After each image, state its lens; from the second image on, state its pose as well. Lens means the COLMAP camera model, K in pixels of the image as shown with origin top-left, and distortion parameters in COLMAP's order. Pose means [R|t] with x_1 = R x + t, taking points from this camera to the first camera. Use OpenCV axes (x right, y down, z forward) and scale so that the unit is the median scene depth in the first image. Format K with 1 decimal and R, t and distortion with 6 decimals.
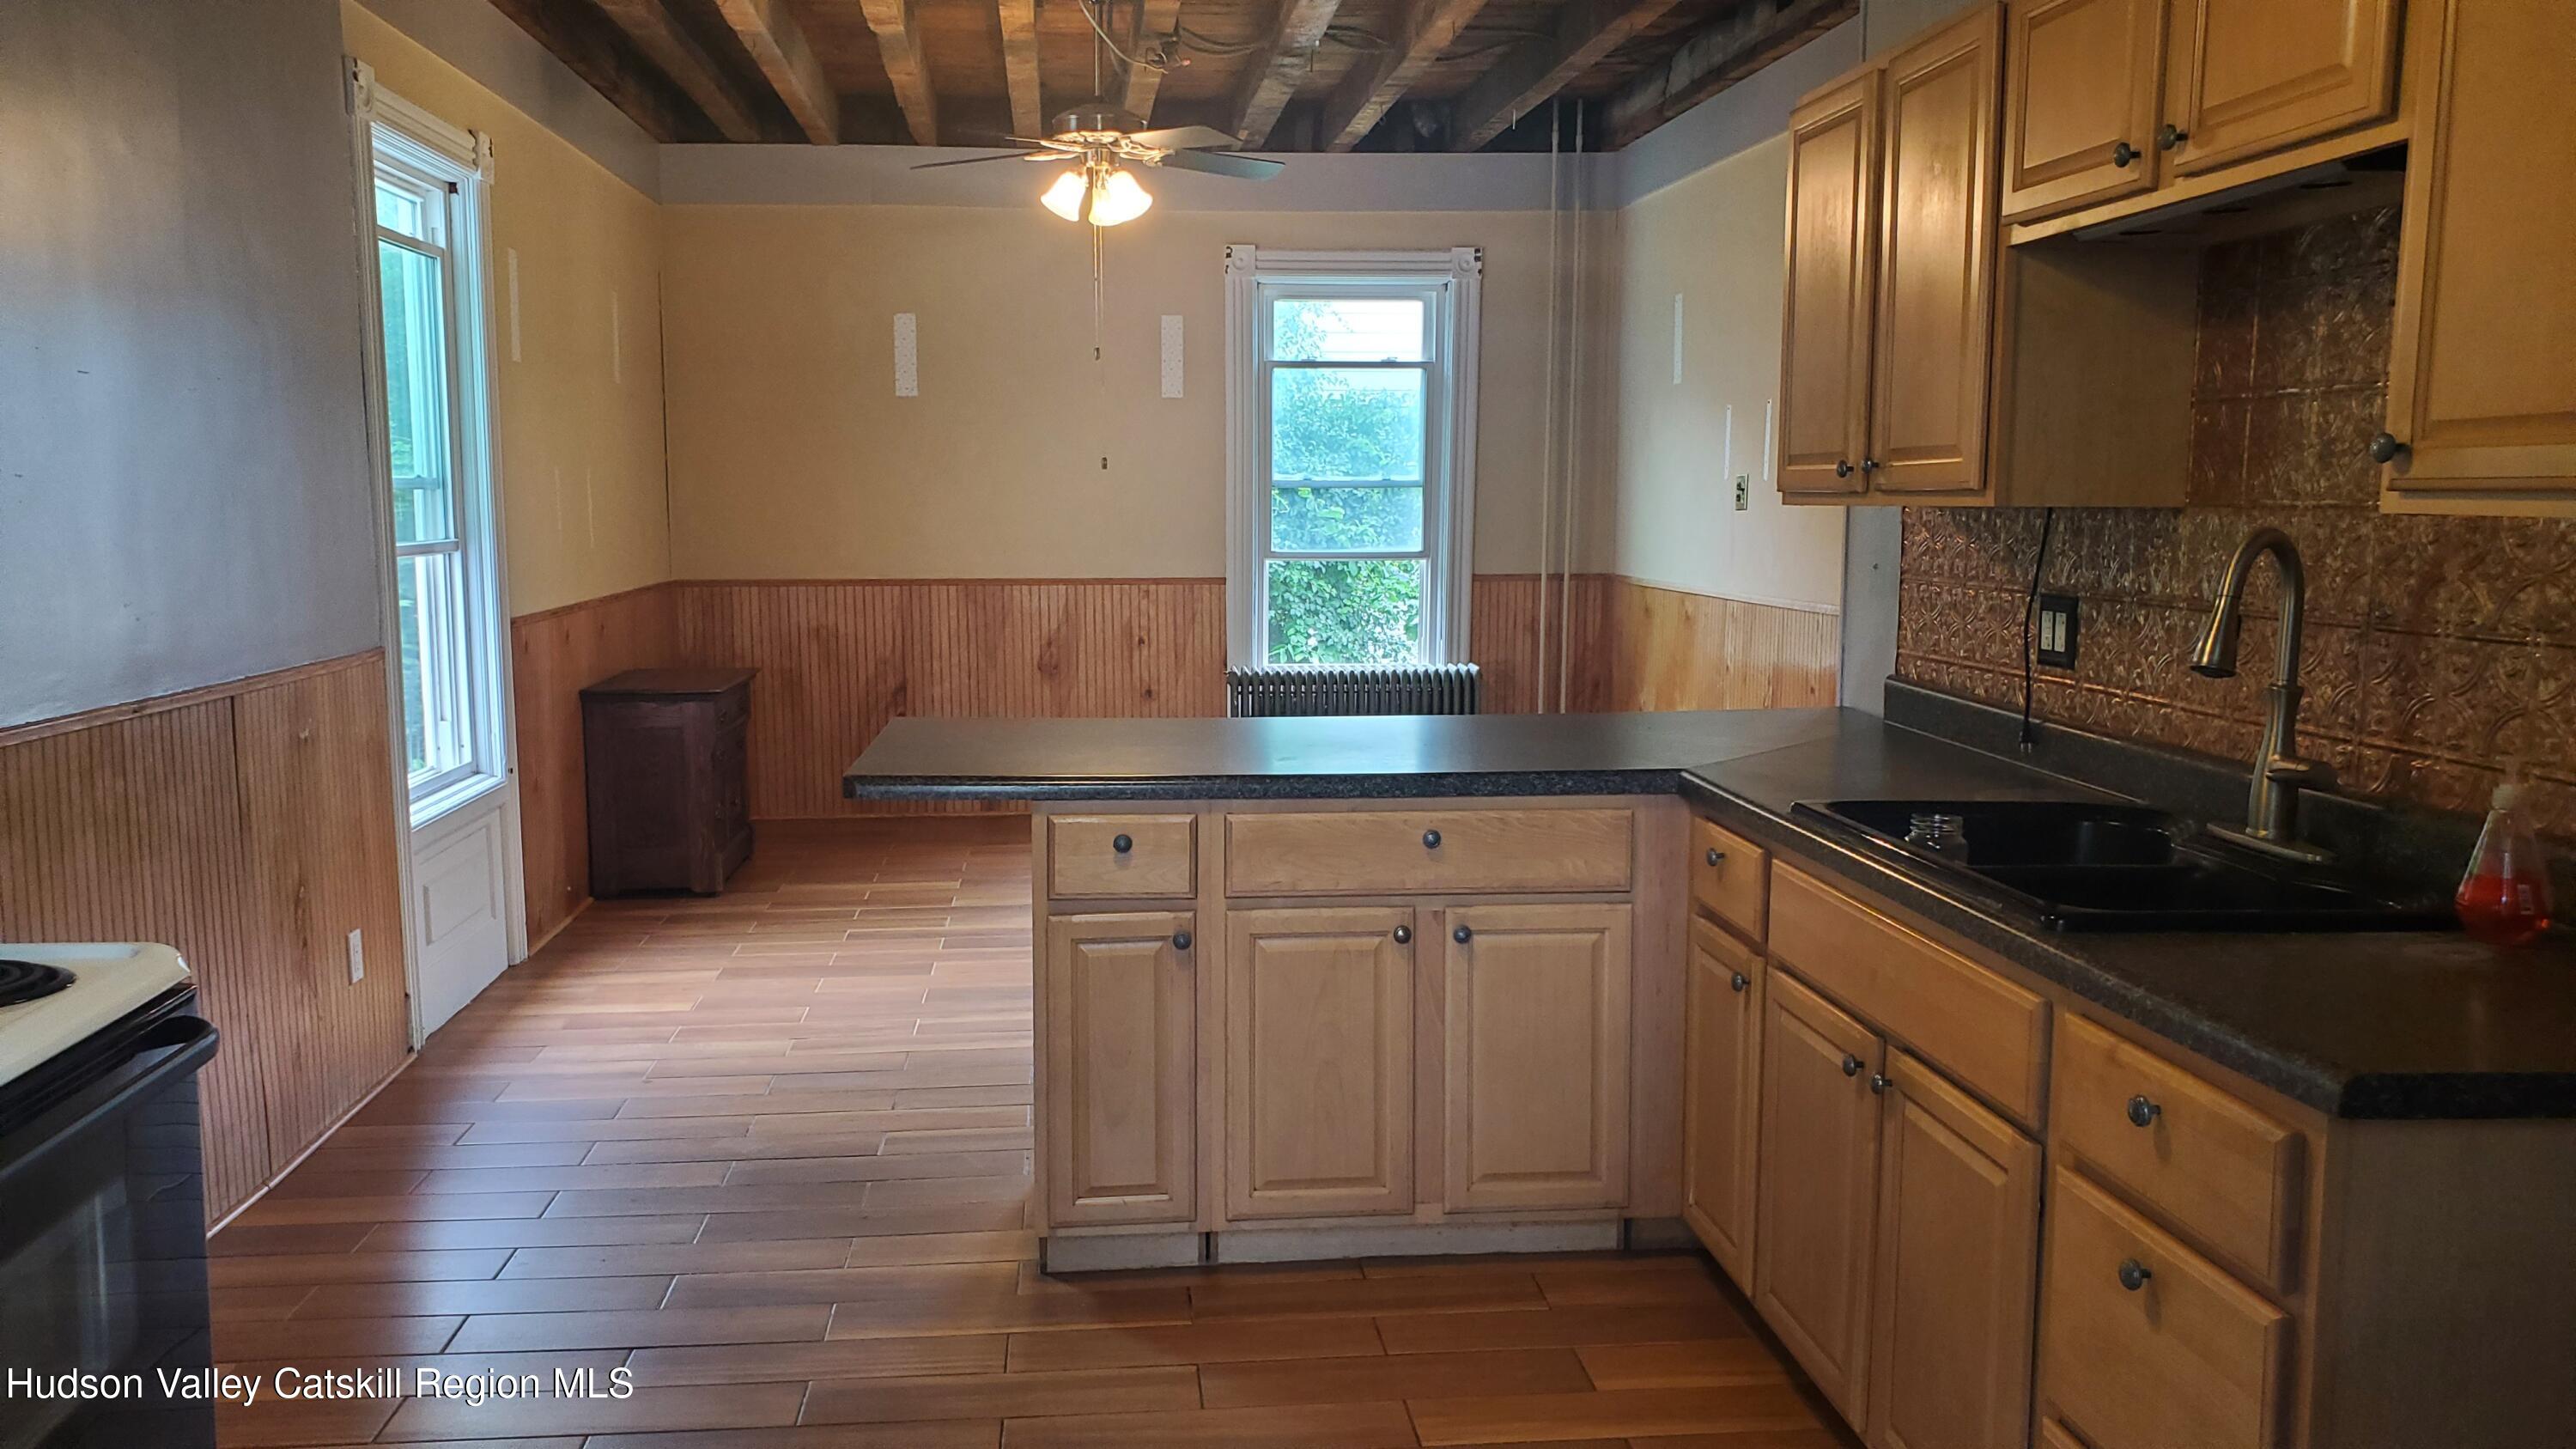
lens RADIAL K [[2016.1, 0, 1205.4], [0, 2016.1, 721.1], [0, 0, 1]] dist [0.175379, 0.000141]
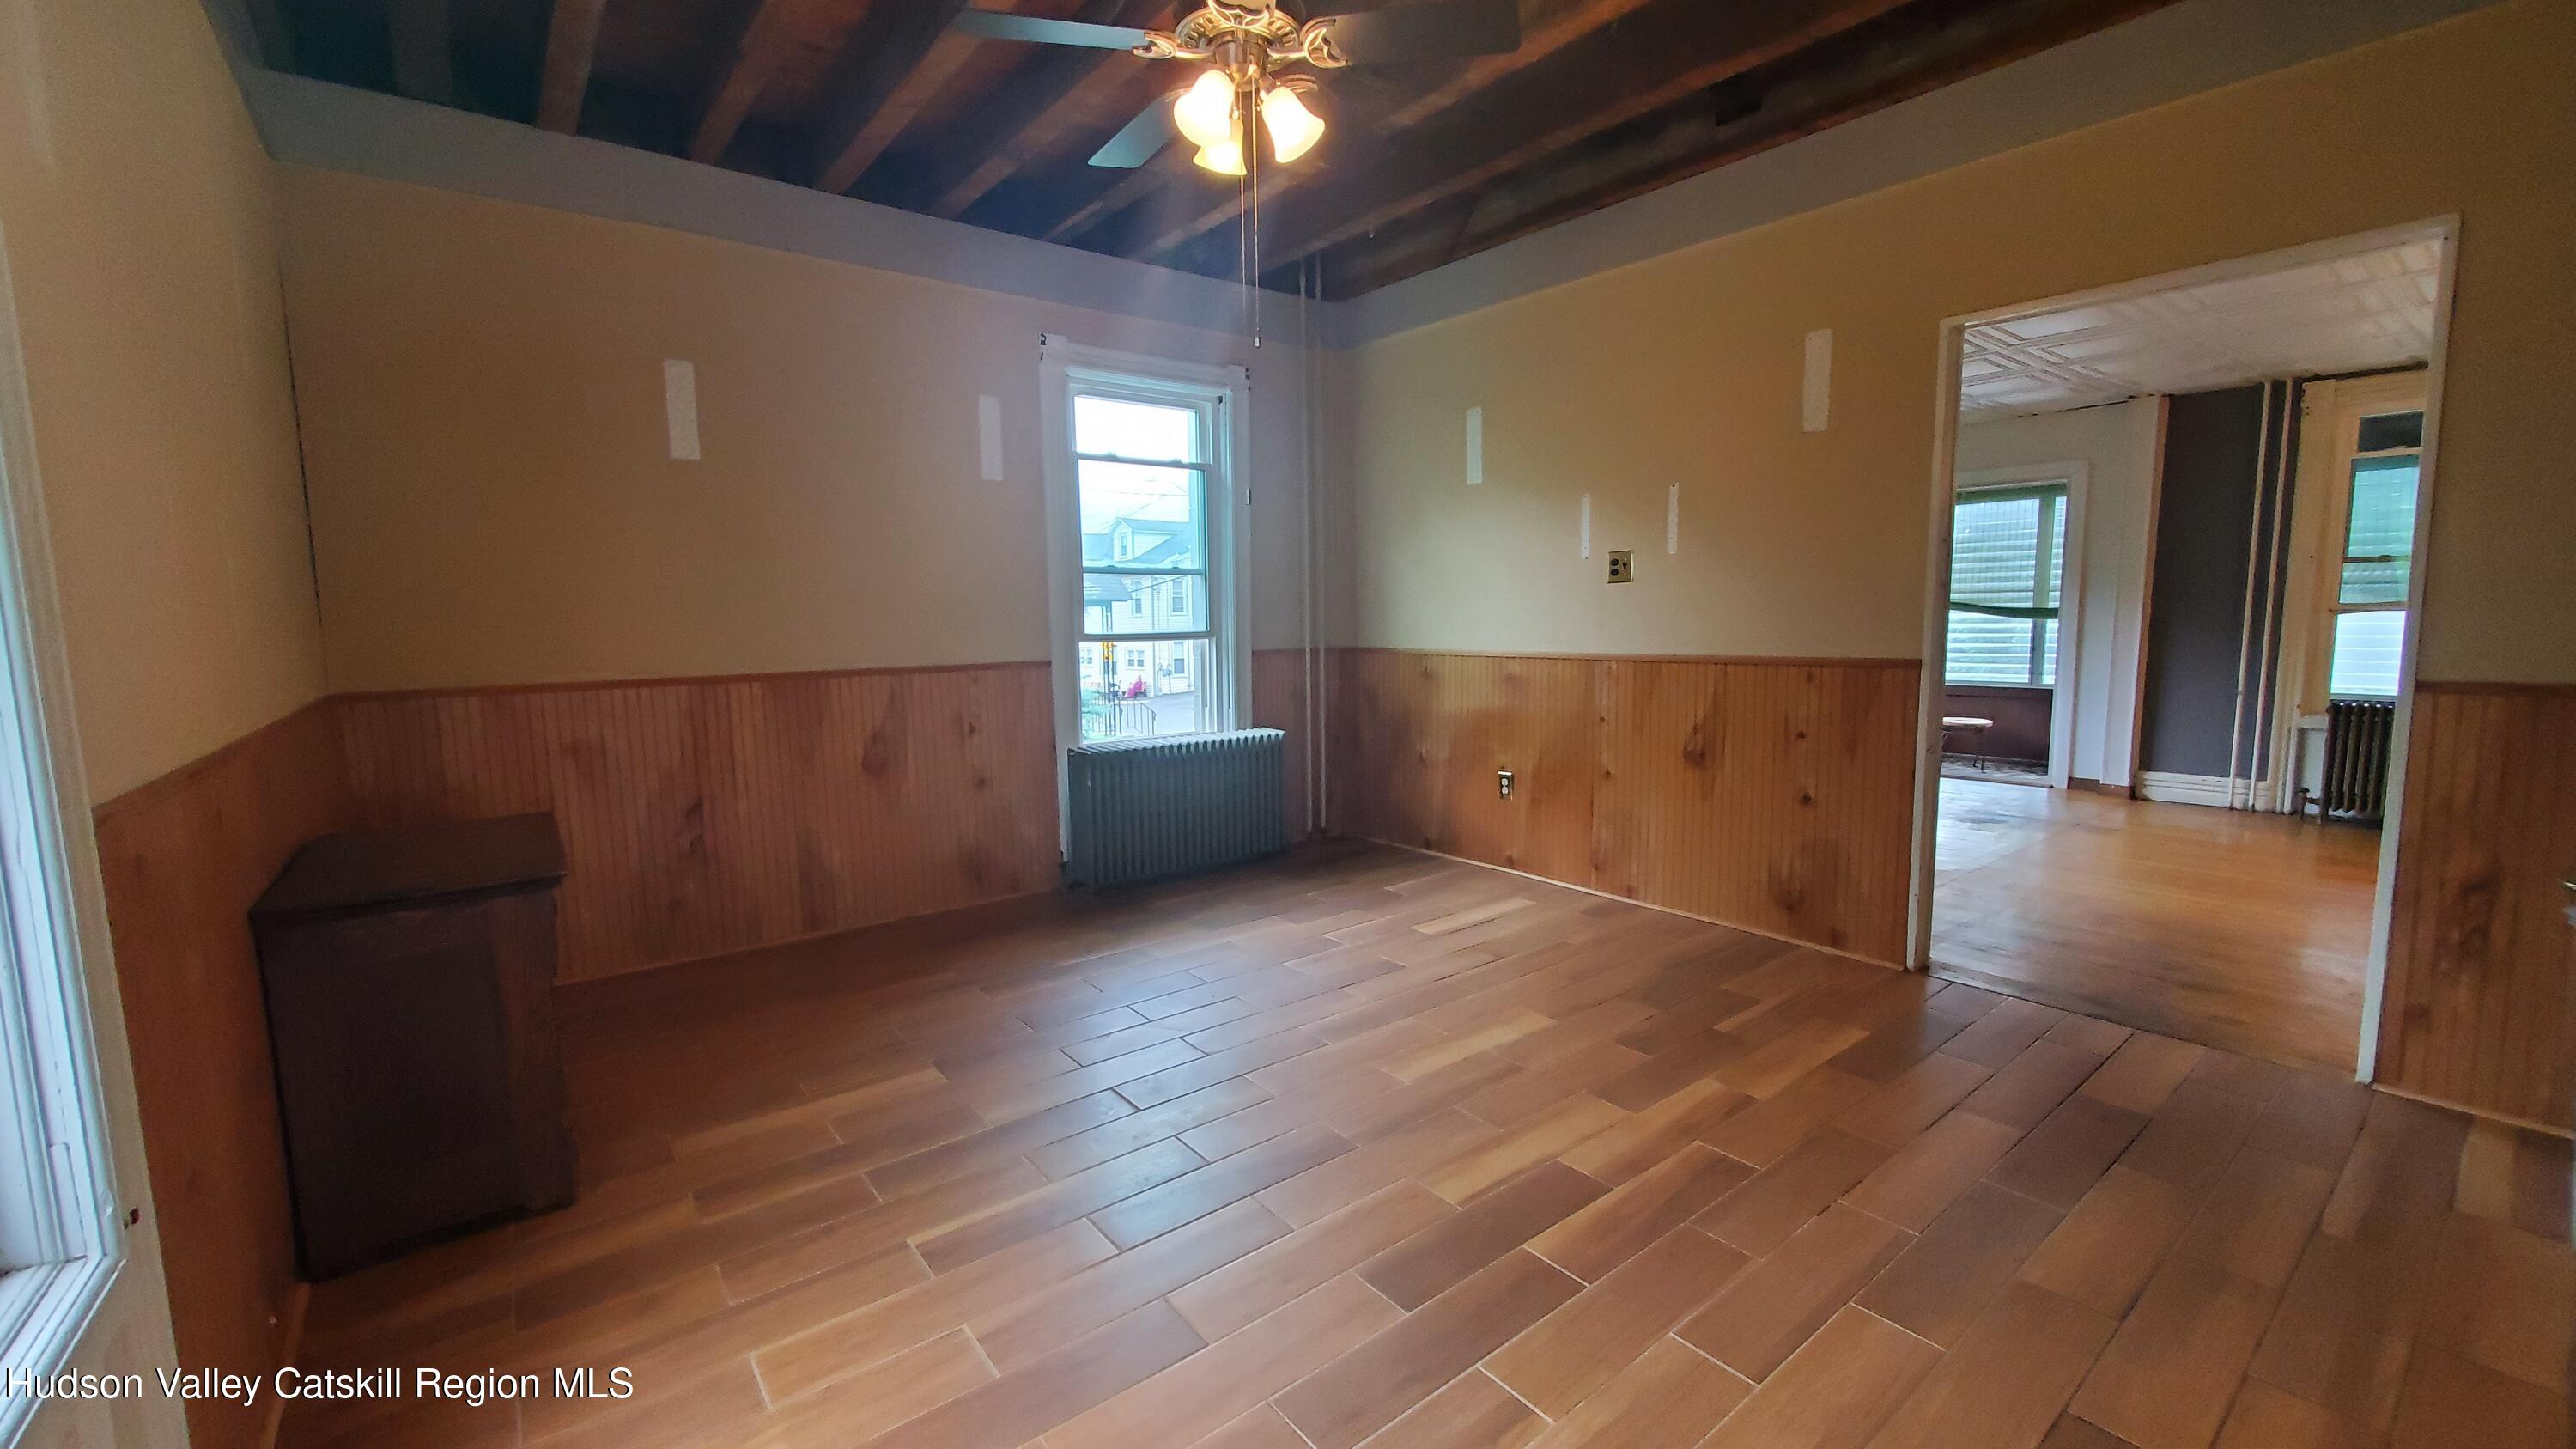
lens RADIAL K [[1025.3, 0, 1289.8], [0, 1025.3, 732.1], [0, 0, 1]] dist [-0.000229, -0.000327]
pose [[0.825105, -0.075075, 0.559970, -0.183626], [0.079478, 0.996700, 0.016519, -0.034745], [-0.559362, 0.030875, 0.828348, 0.509286]]
